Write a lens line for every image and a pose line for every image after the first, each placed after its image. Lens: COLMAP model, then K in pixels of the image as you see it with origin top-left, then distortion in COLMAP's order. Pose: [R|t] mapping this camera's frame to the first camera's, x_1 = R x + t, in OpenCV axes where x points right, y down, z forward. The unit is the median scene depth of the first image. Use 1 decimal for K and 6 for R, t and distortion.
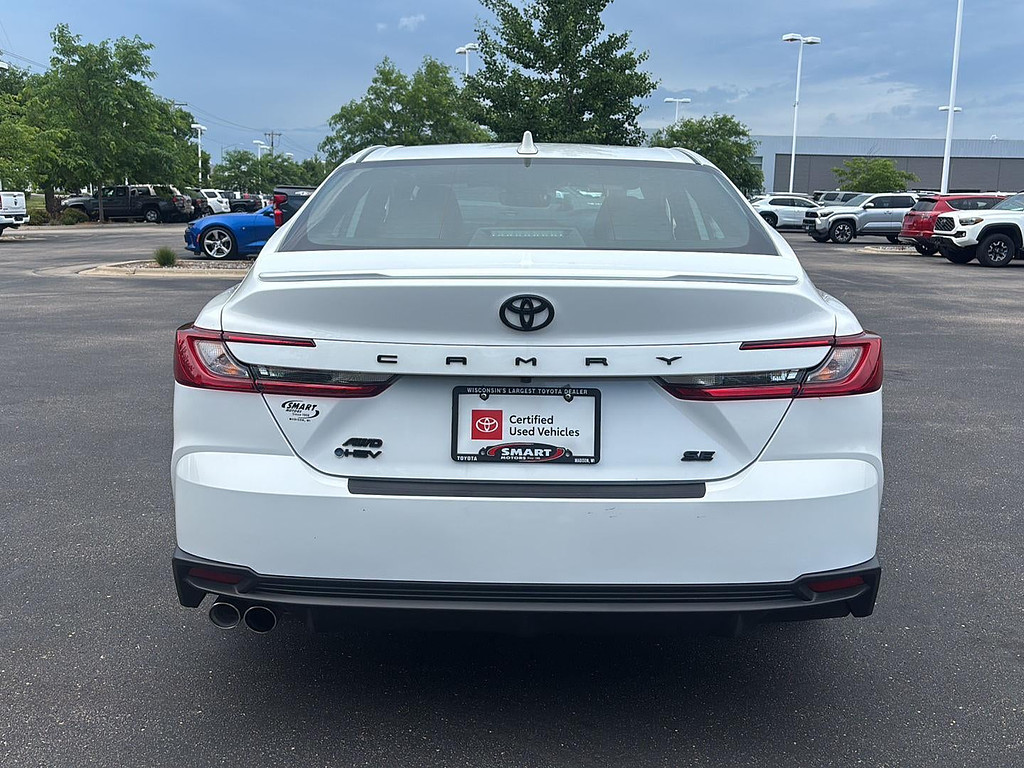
lens RADIAL K [[996.9, 0, 497.4], [0, 996.9, 383.3], [0, 0, 1]] dist [0.059753, -0.015979]
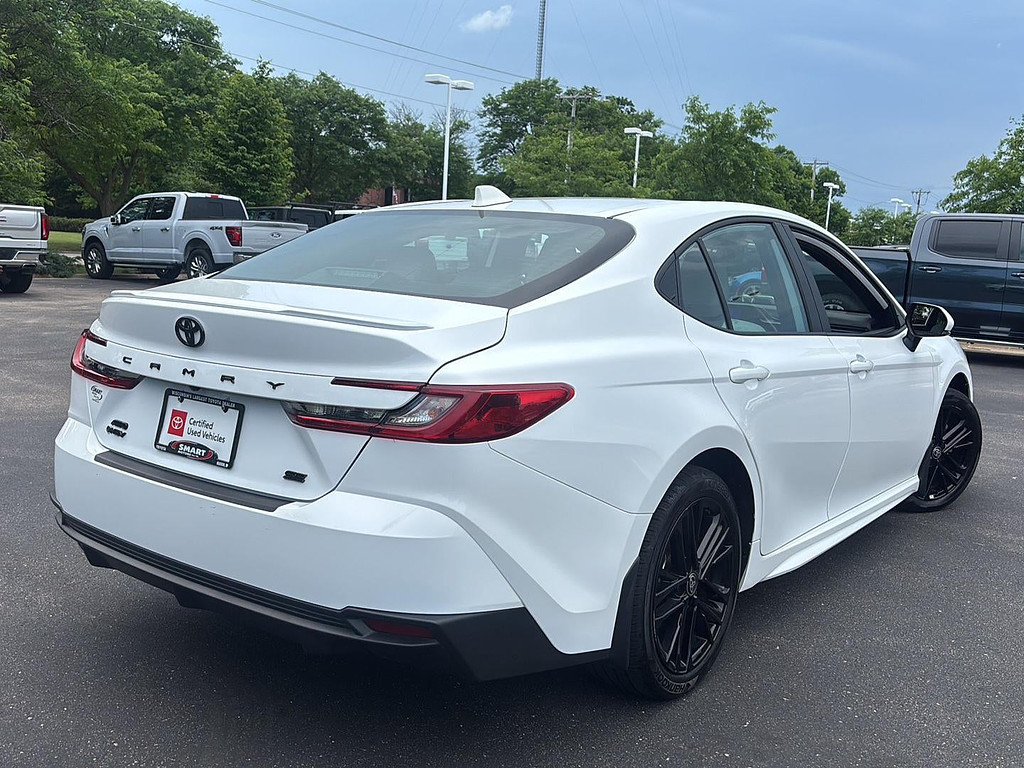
lens RADIAL K [[1006.4, 0, 512.0], [0, 1006.4, 384.0], [0, 0, 1]] dist [0.035434, -0.032863]
pose [[0.808396, 0.110231, -0.578226, 1.013382], [-0.142411, 0.989753, -0.010416, -0.049410], [0.571152, 0.090766, 0.815810, 0.231912]]
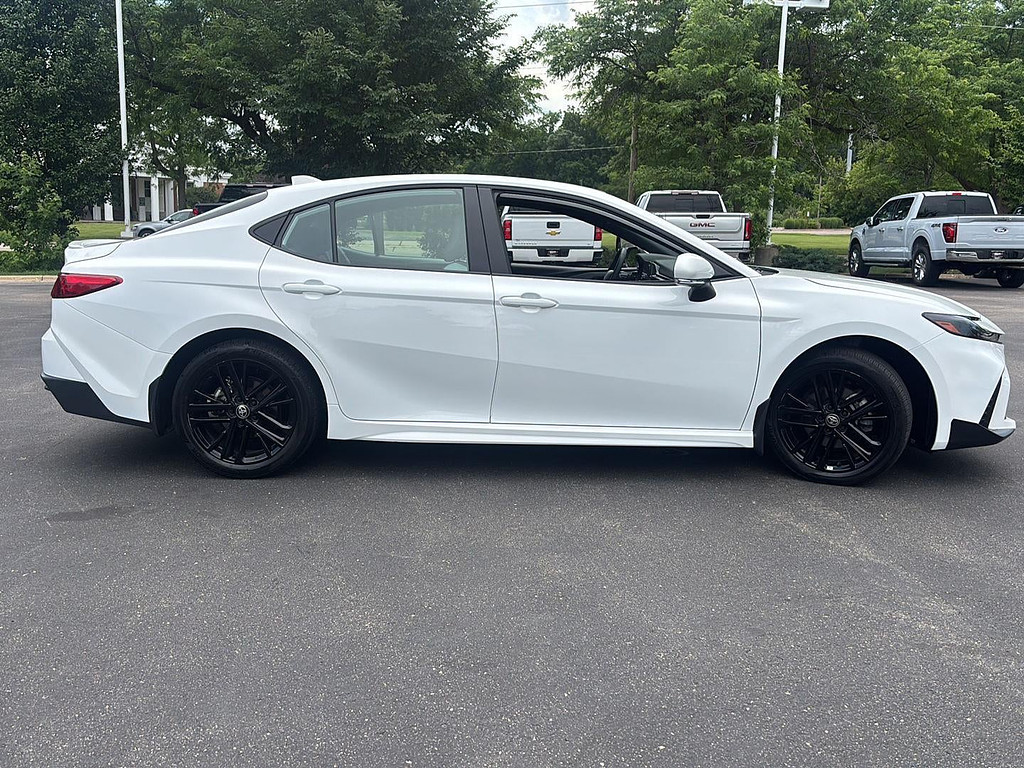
lens RADIAL K [[1014.9, 0, 512.0], [0, 1014.9, 384.0], [0, 0, 1]] dist [0.051459, -0.029661]
pose [[-0.011260, 0.146047, -0.989214, 2.644672], [-0.189204, 0.971094, 0.145526, -0.328719], [0.981873, 0.188802, 0.016698, 2.018136]]
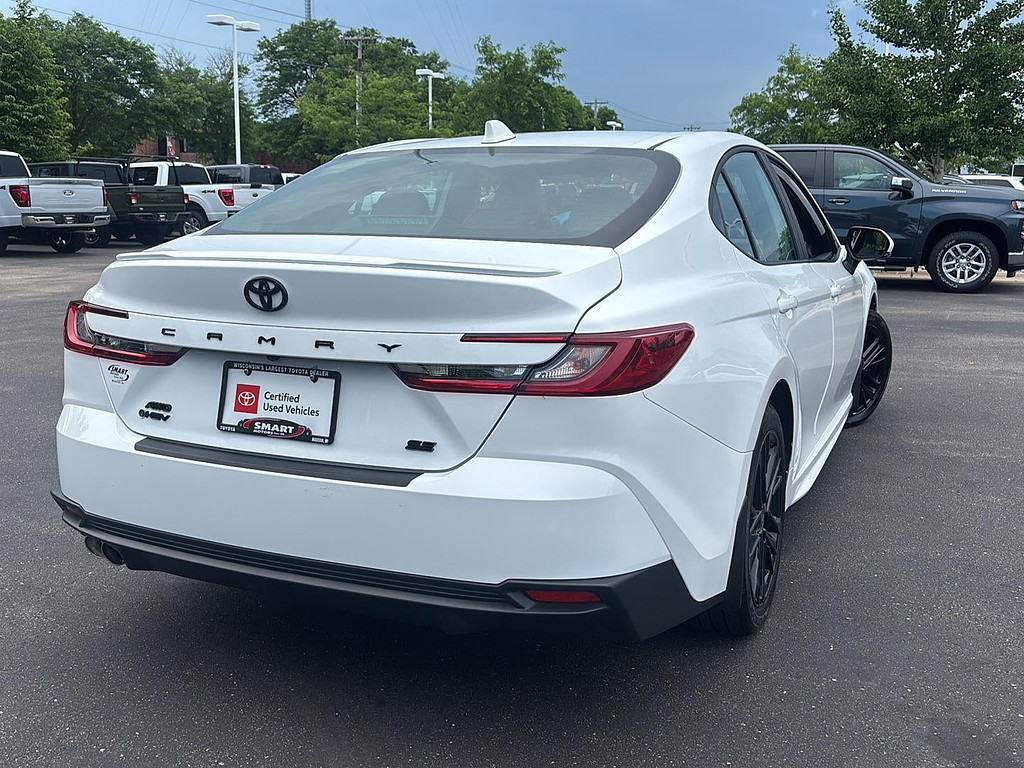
lens RADIAL K [[1006.4, 0, 512.0], [0, 1006.4, 384.0], [0, 0, 1]] dist [0.035434, -0.032863]
pose [[0.916759, 0.069952, -0.393268, 0.669045], [-0.067885, 0.997509, 0.019181, -0.013809], [0.393630, 0.009113, 0.919224, 0.122462]]
